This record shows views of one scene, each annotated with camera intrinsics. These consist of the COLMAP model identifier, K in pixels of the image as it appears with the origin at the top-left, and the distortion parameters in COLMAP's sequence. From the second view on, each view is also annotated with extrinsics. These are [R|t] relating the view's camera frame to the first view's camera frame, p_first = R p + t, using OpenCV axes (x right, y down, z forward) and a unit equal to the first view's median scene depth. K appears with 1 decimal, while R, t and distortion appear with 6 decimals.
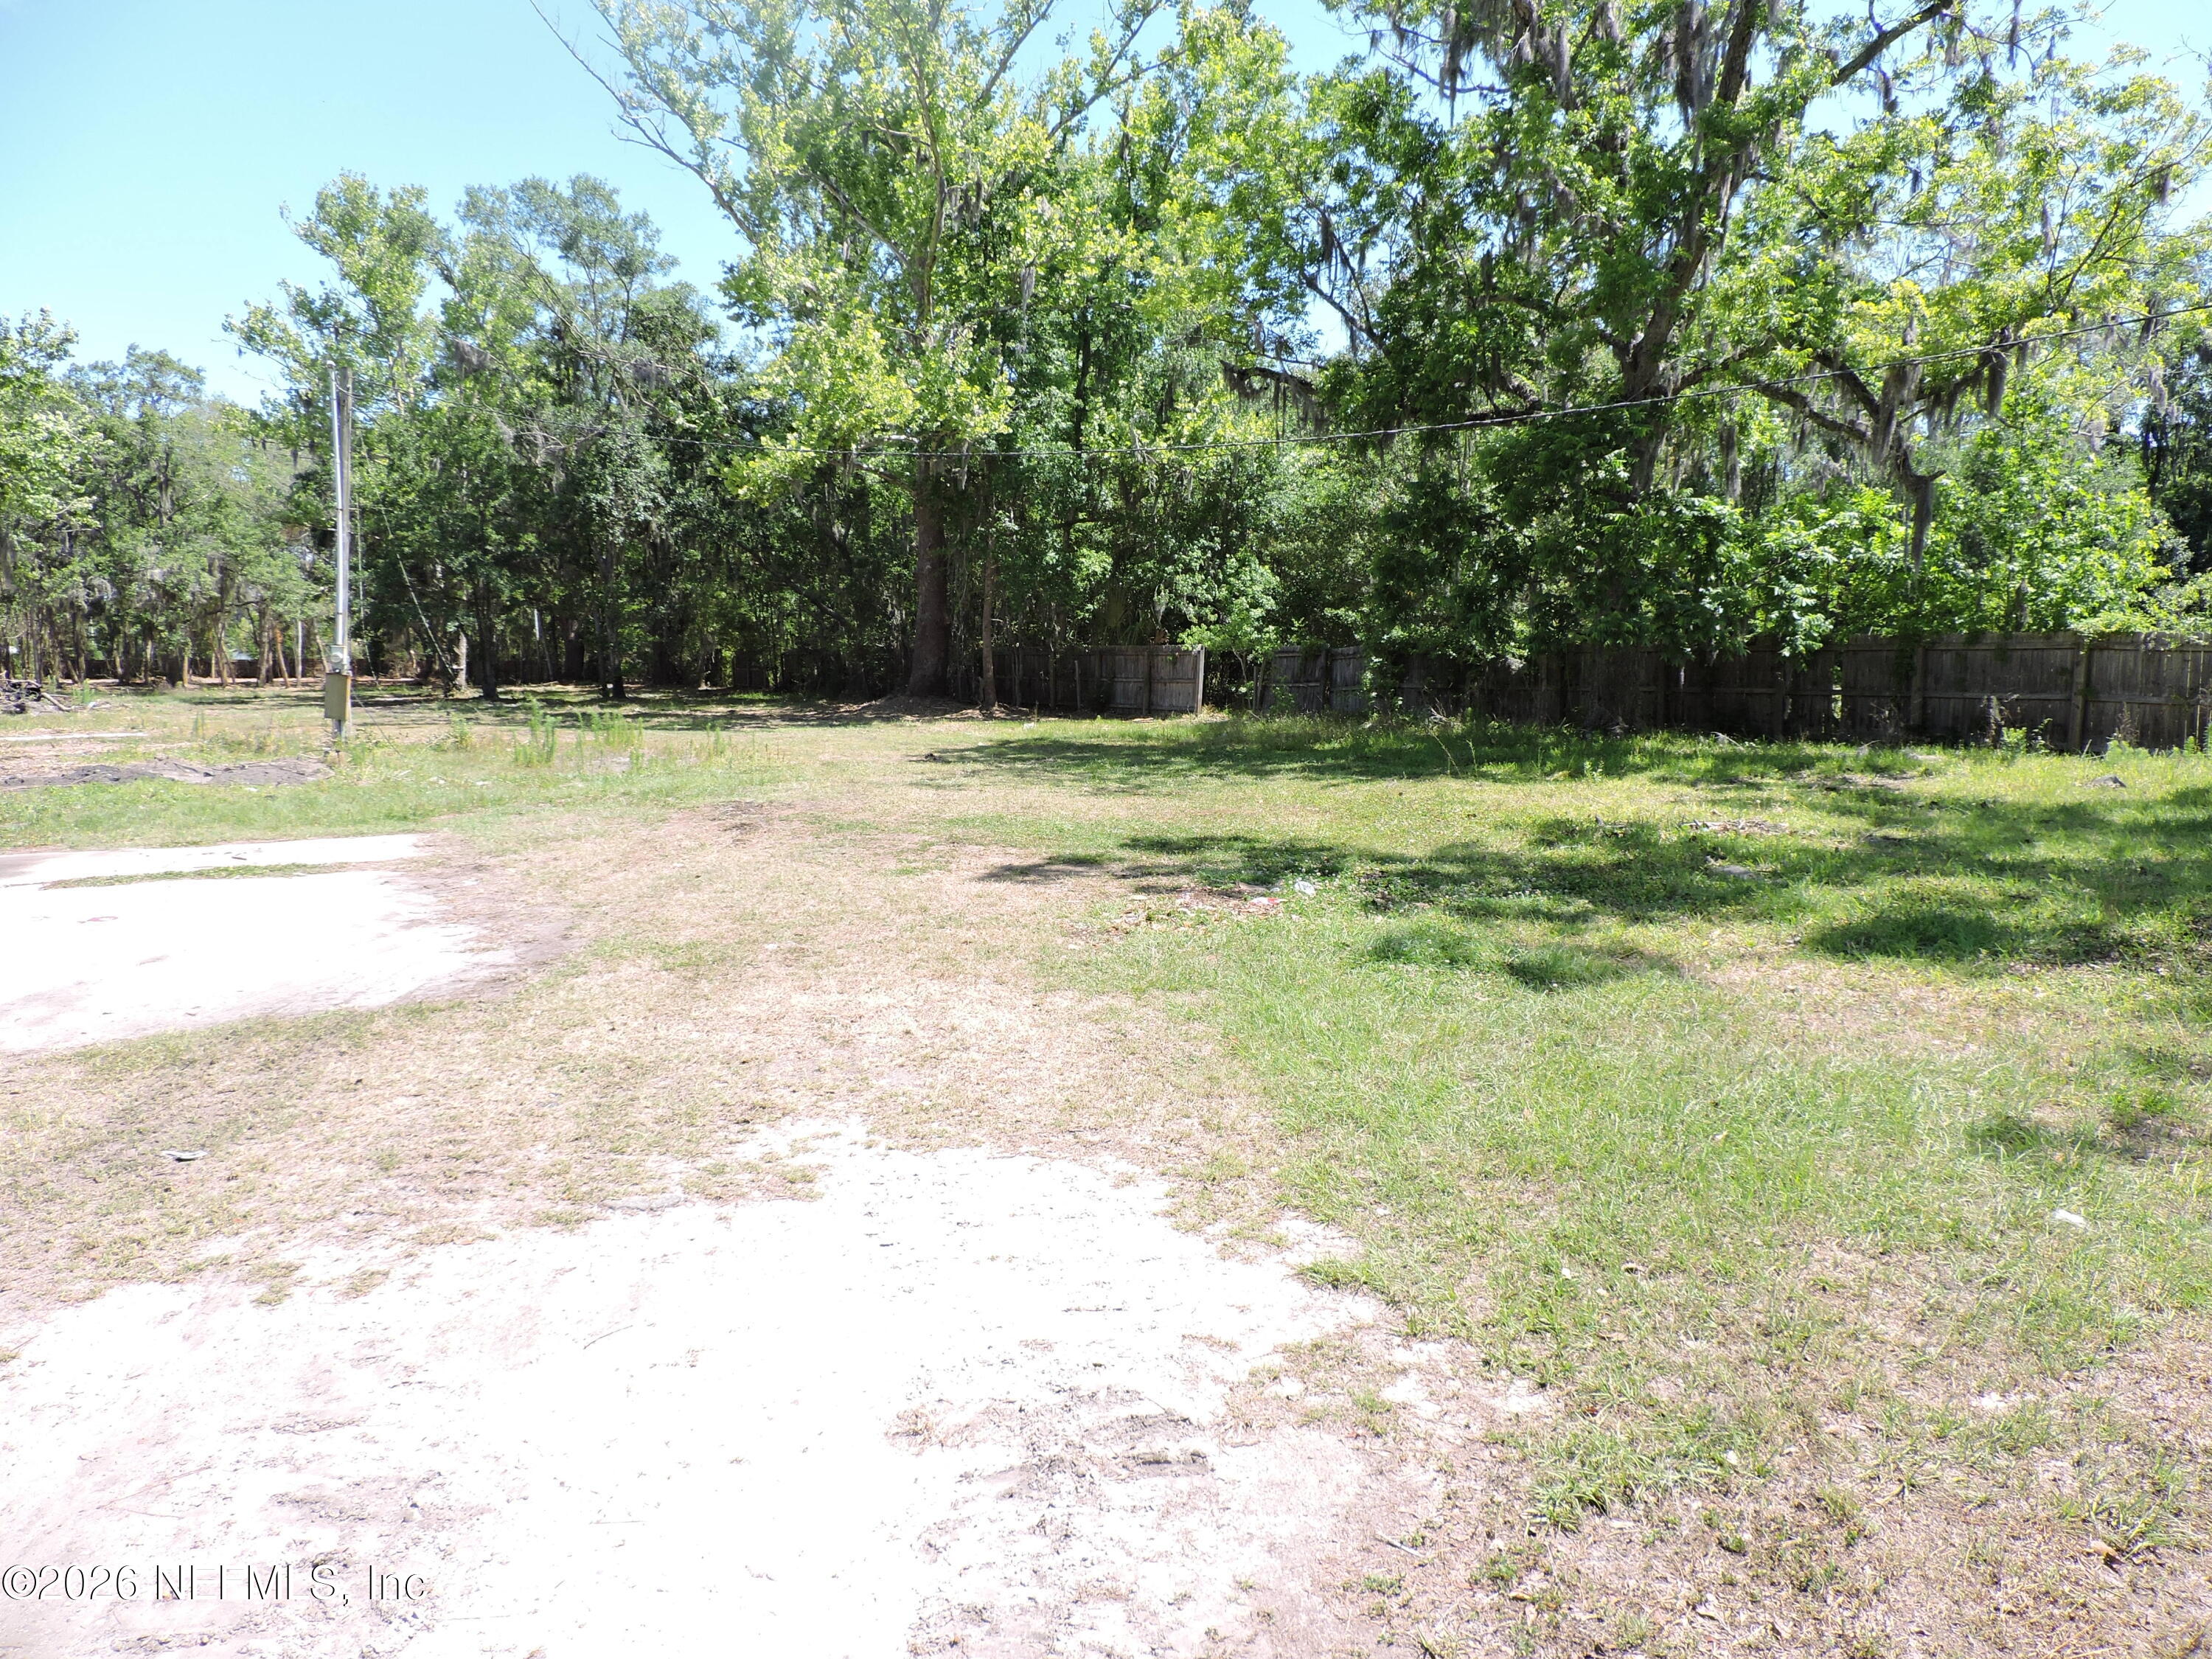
lens RADIAL K [[1568.6, 0, 1109.8], [0, 1568.6, 848.7], [0, 0, 1]] dist [-0.019956, -0.003368]
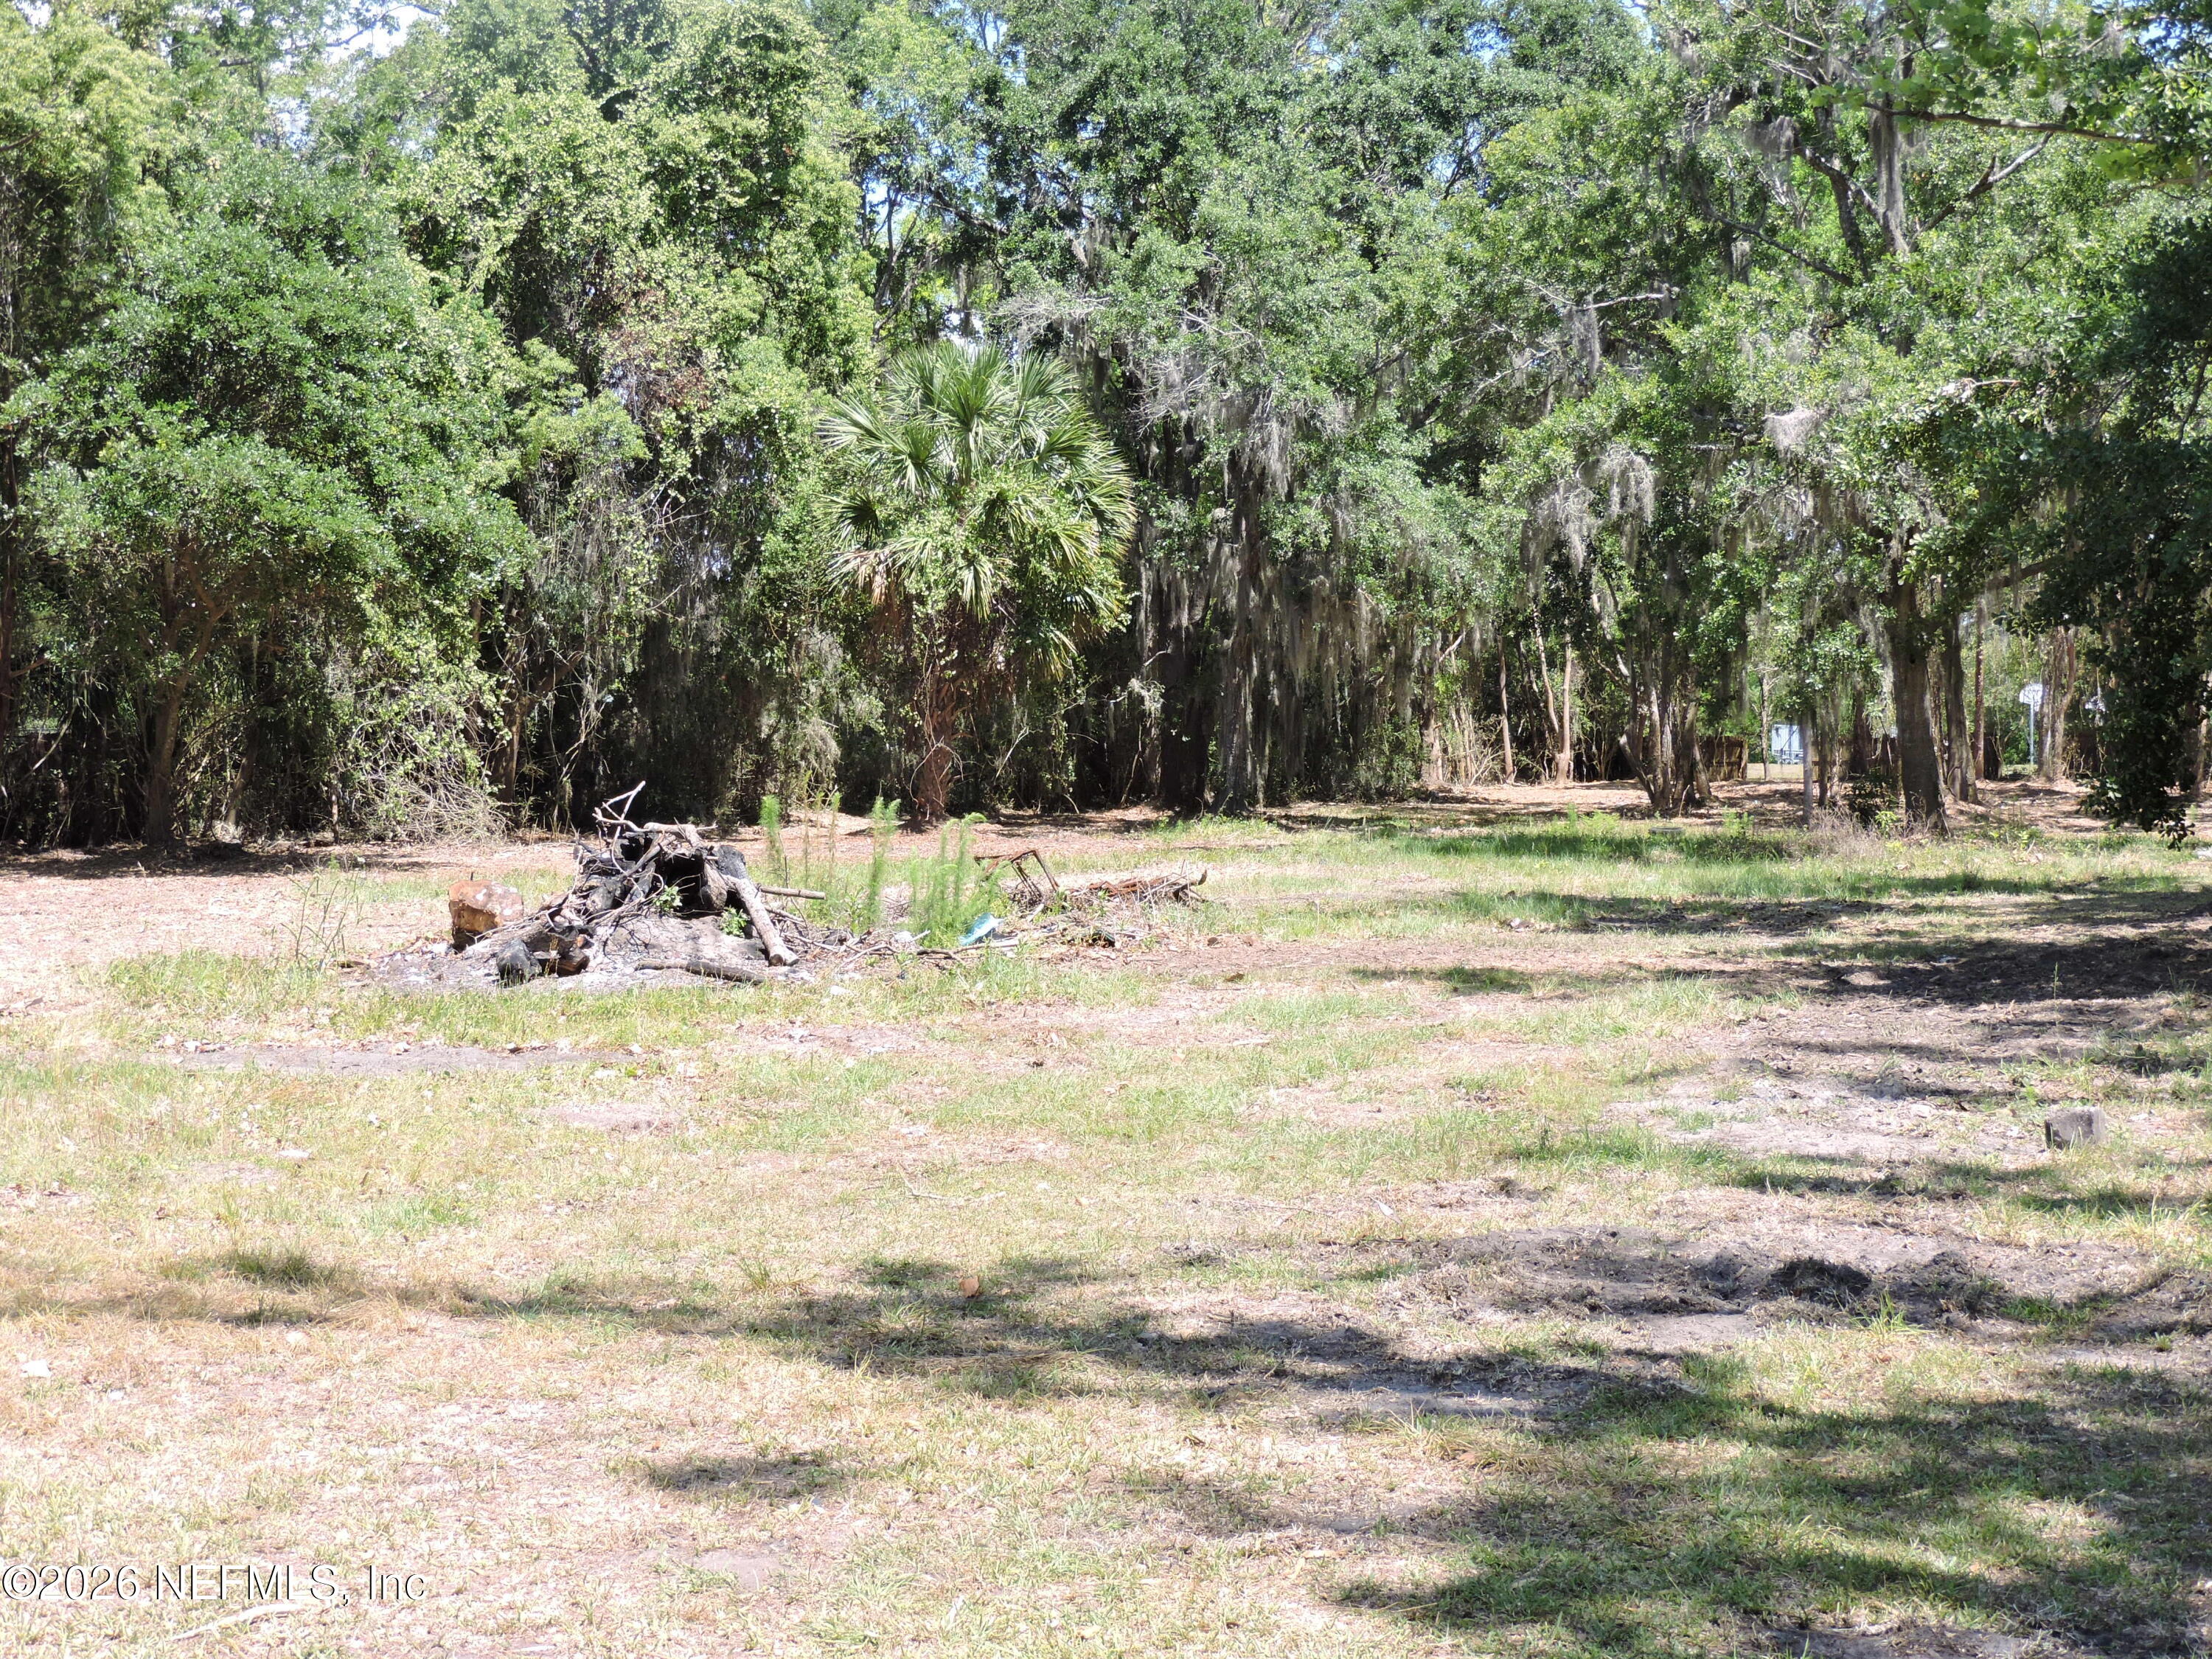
lens RADIAL K [[3846.4, 0, 1097.3], [0, 3846.4, 834.2], [0, 0, 1]] dist [-0.149434, 0.000000]
pose [[0.603607, 0.017190, -0.797097, -0.206683], [-0.089139, 0.994954, -0.046045, -0.090559], [0.792284, 0.098846, 0.602093, 0.731308]]
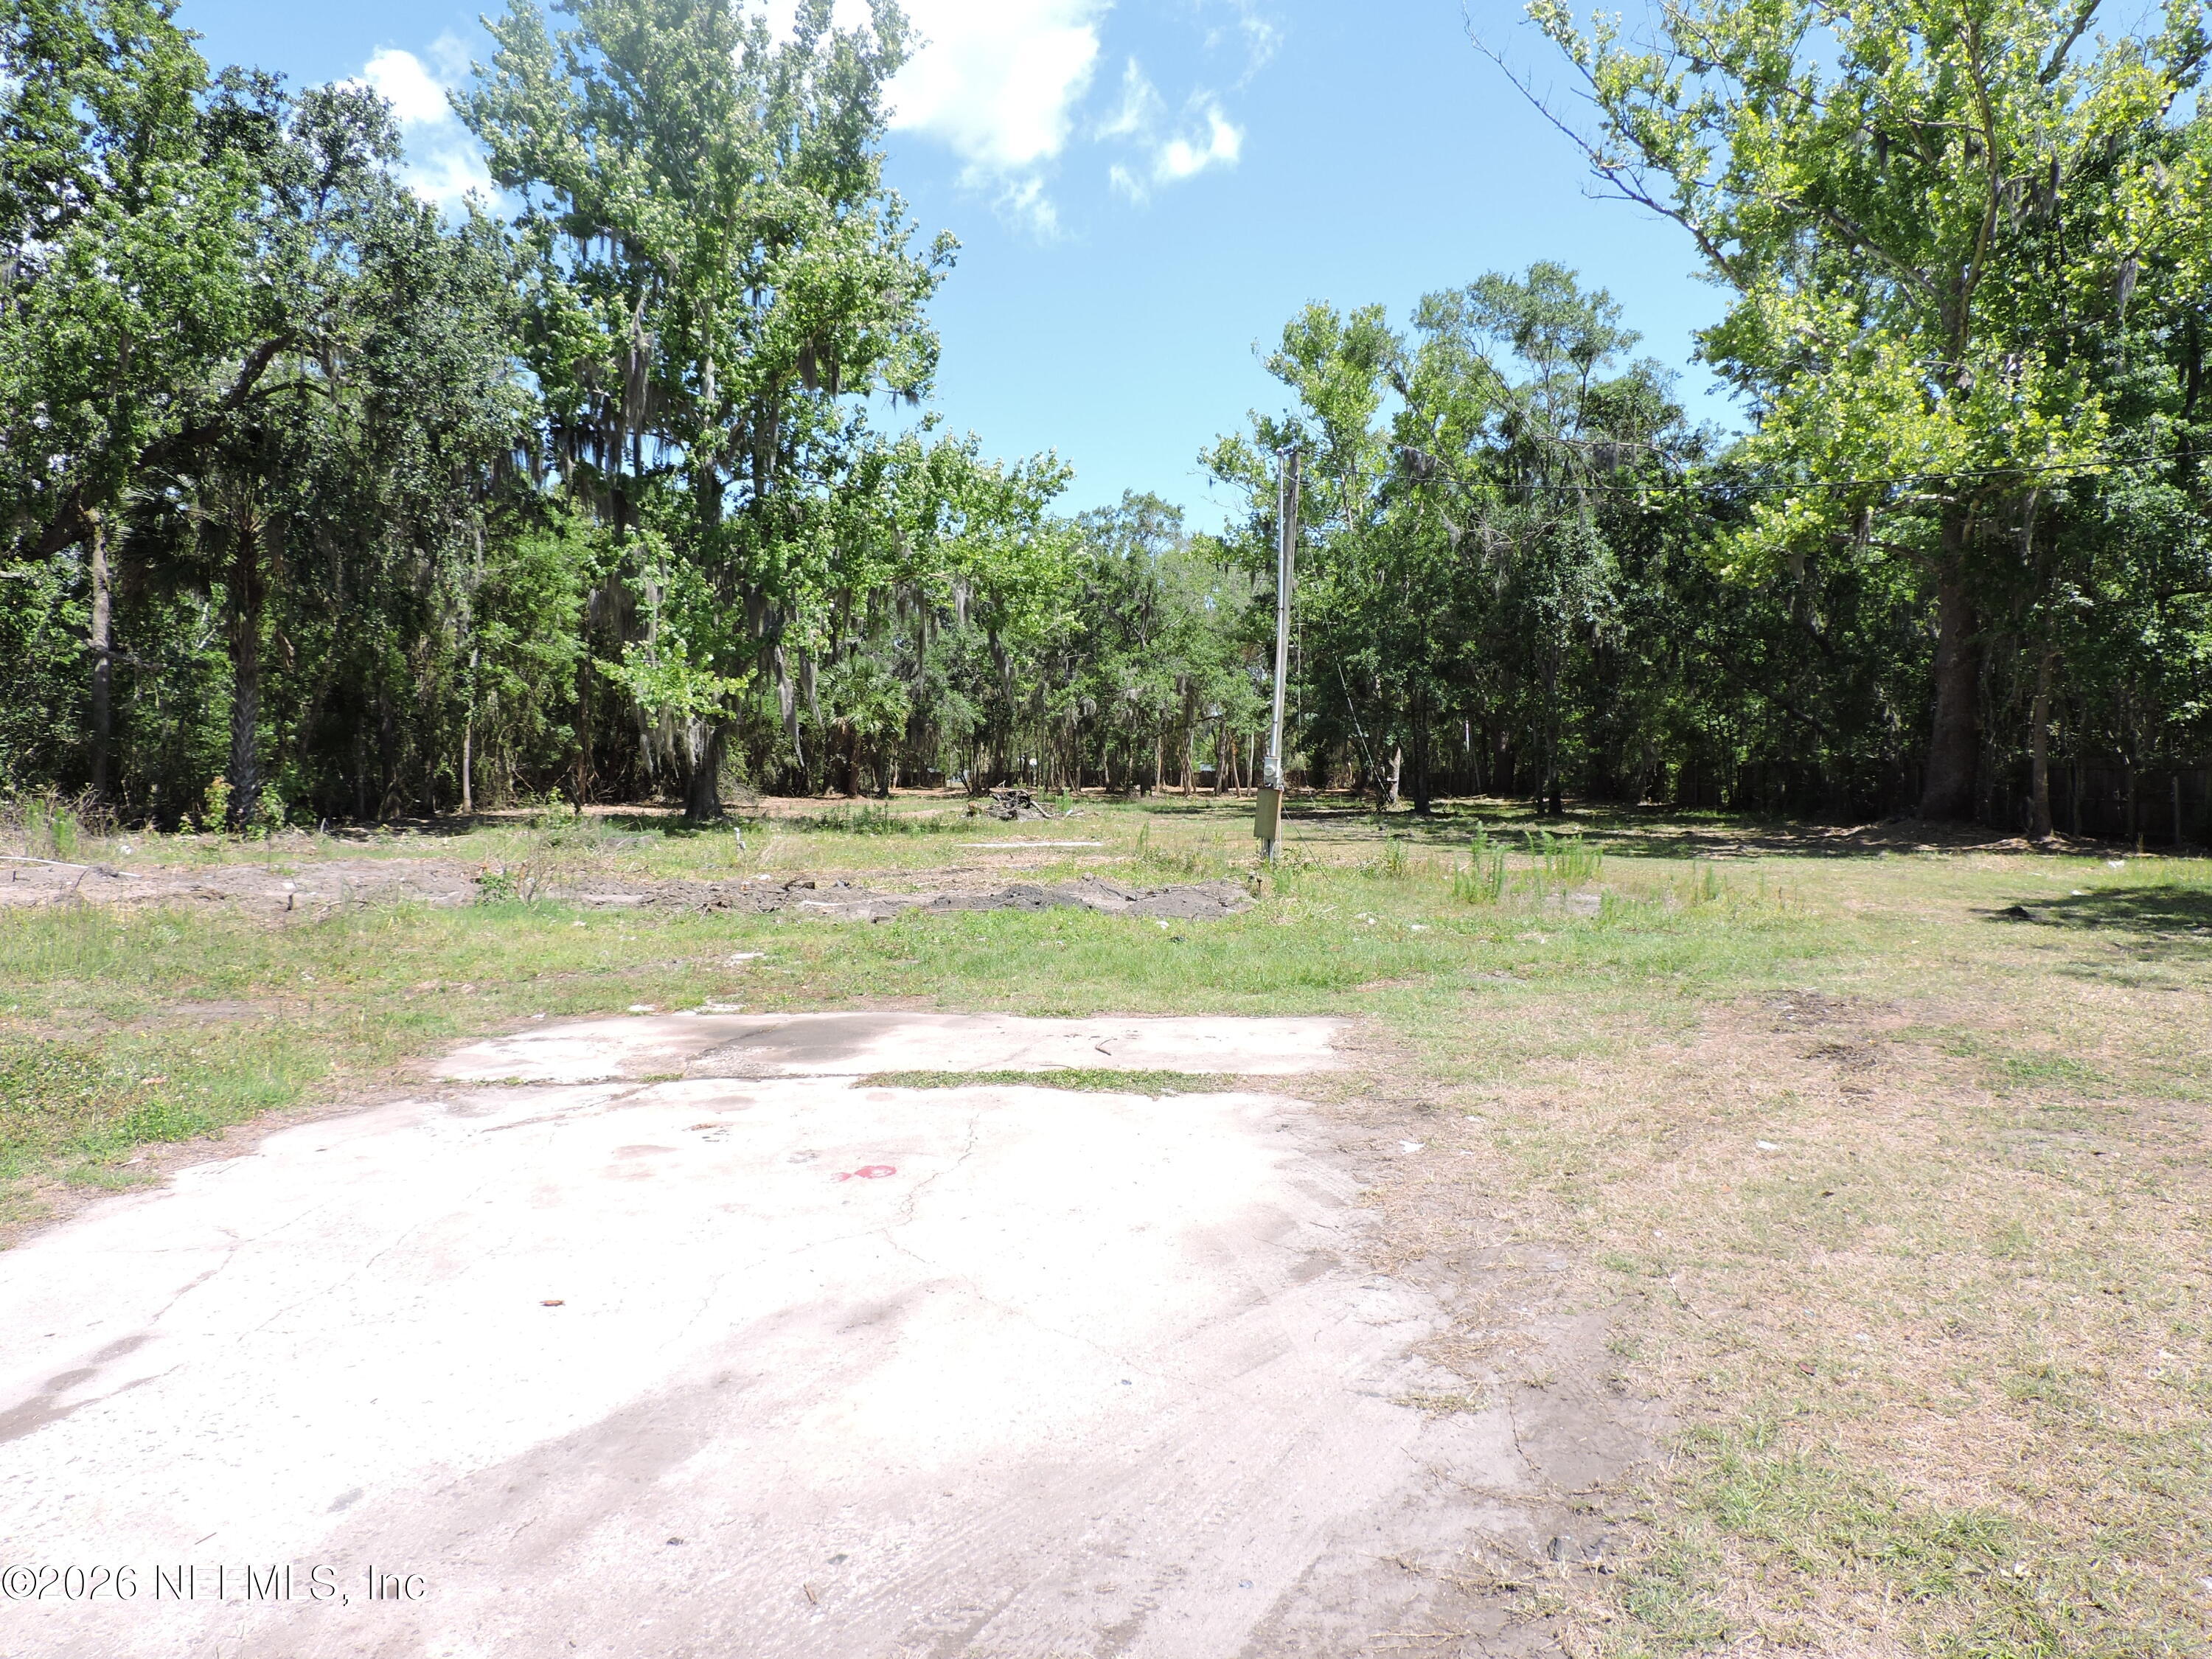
lens RADIAL K [[1568.6, 0, 1098.7], [0, 1568.6, 833.8], [0, 0, 1]] dist [-0.019956, -0.003368]
pose [[0.838954, 0.022035, -0.543755, -0.046956], [-0.065767, 0.995962, -0.061112, -0.013550], [0.540213, 0.087032, 0.837016, 0.106565]]
